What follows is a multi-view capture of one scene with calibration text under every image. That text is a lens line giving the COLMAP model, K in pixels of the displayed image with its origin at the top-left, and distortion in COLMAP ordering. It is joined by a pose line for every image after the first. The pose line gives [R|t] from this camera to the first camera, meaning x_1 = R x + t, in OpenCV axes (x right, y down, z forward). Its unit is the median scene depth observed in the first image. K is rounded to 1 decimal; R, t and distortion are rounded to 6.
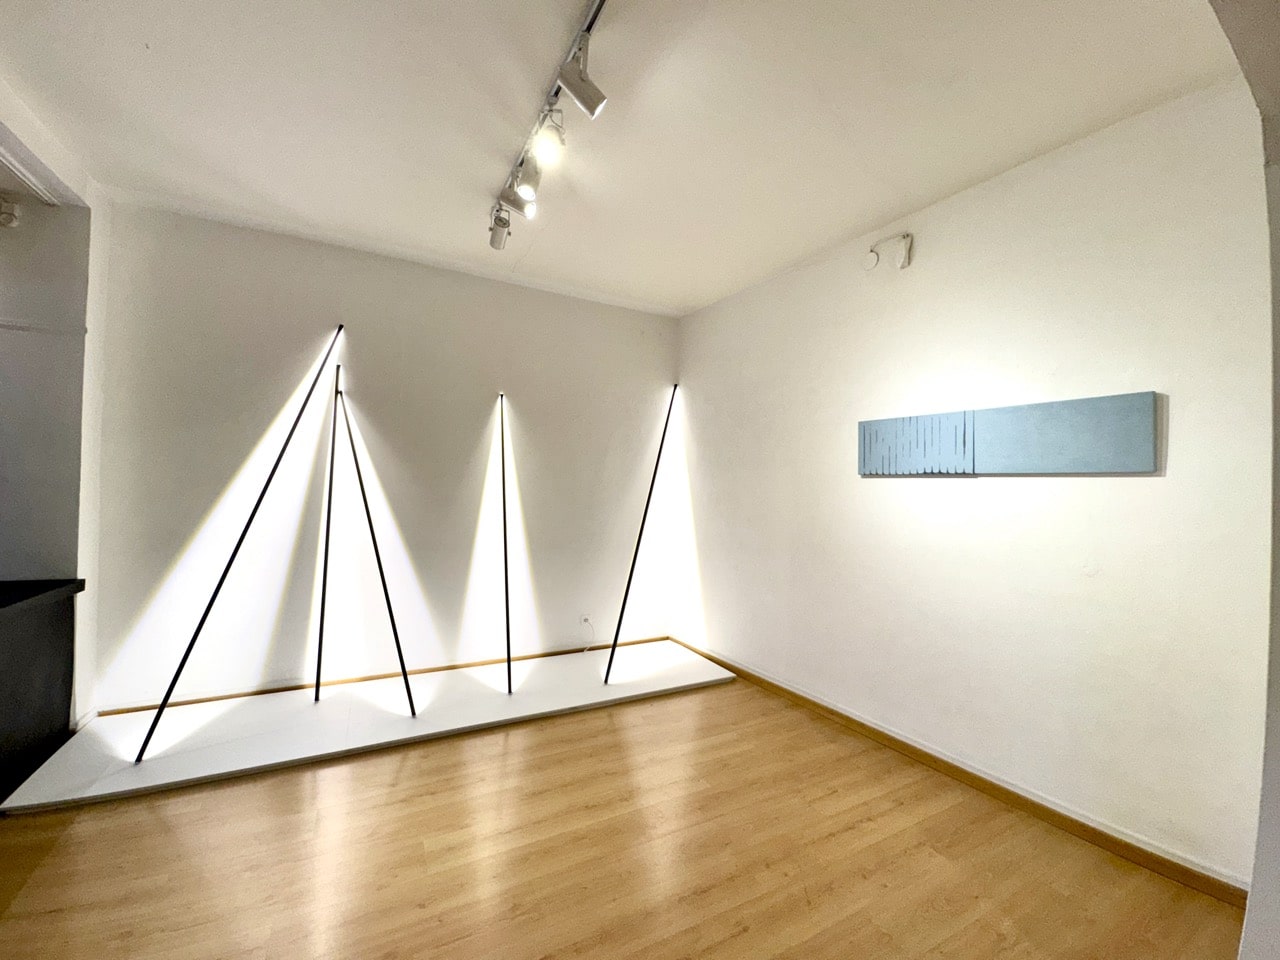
lens RADIAL K [[509.6, 0, 638.1], [0, 509.6, 475.9], [0, 0, 1]] dist [-0.000597, 0.001128]
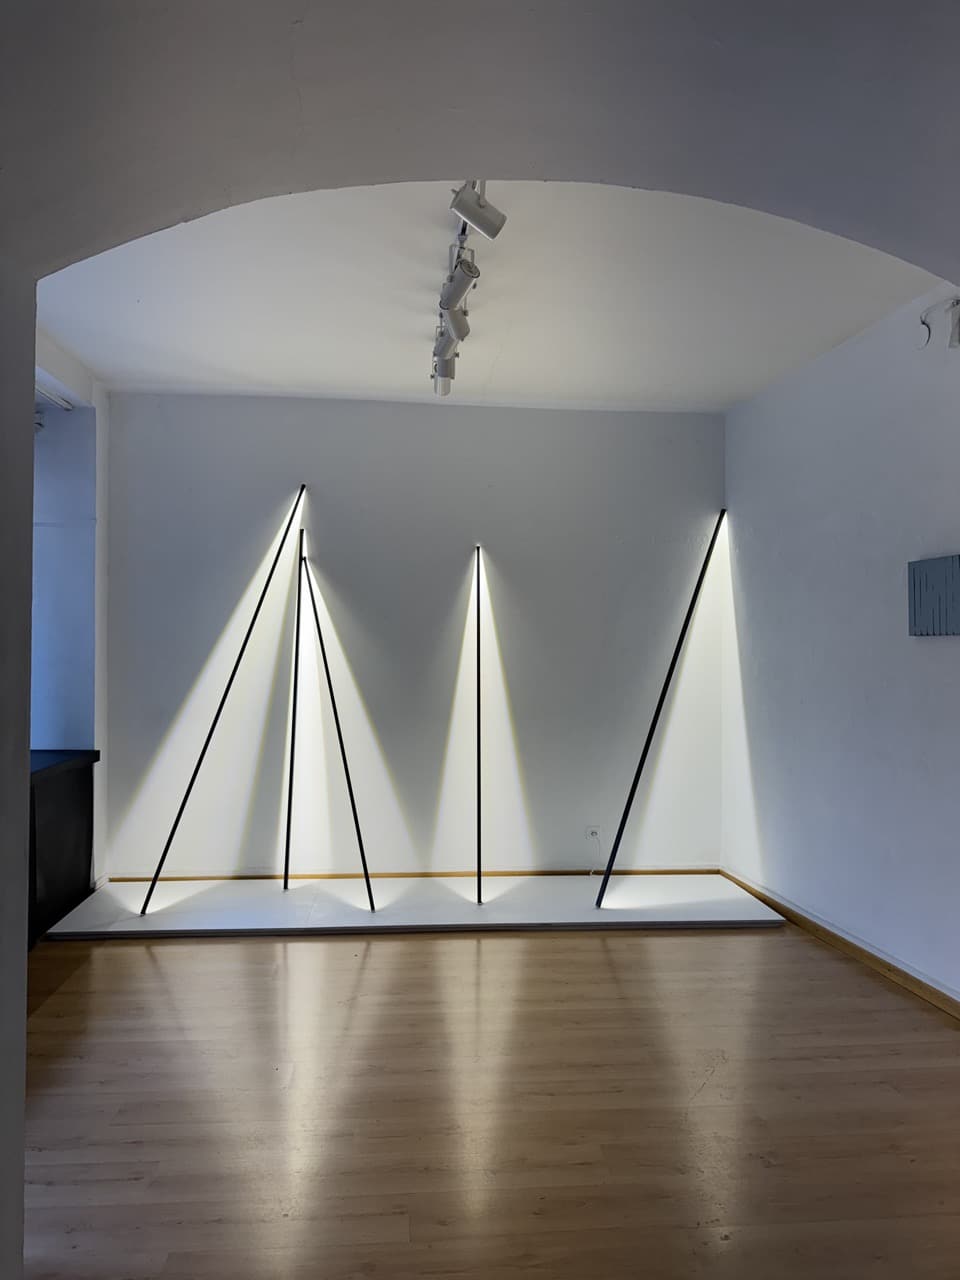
lens RADIAL K [[900.8, 0, 483.7], [0, 900.8, 629.7], [0, 0, 1]] dist [0.034783, -0.033380]
pose [[0.927343, -0.024538, -0.373408, 0.362366], [0.022025, 0.999697, -0.010994, -0.014232], [0.373565, 0.001971, 0.927602, -0.436561]]
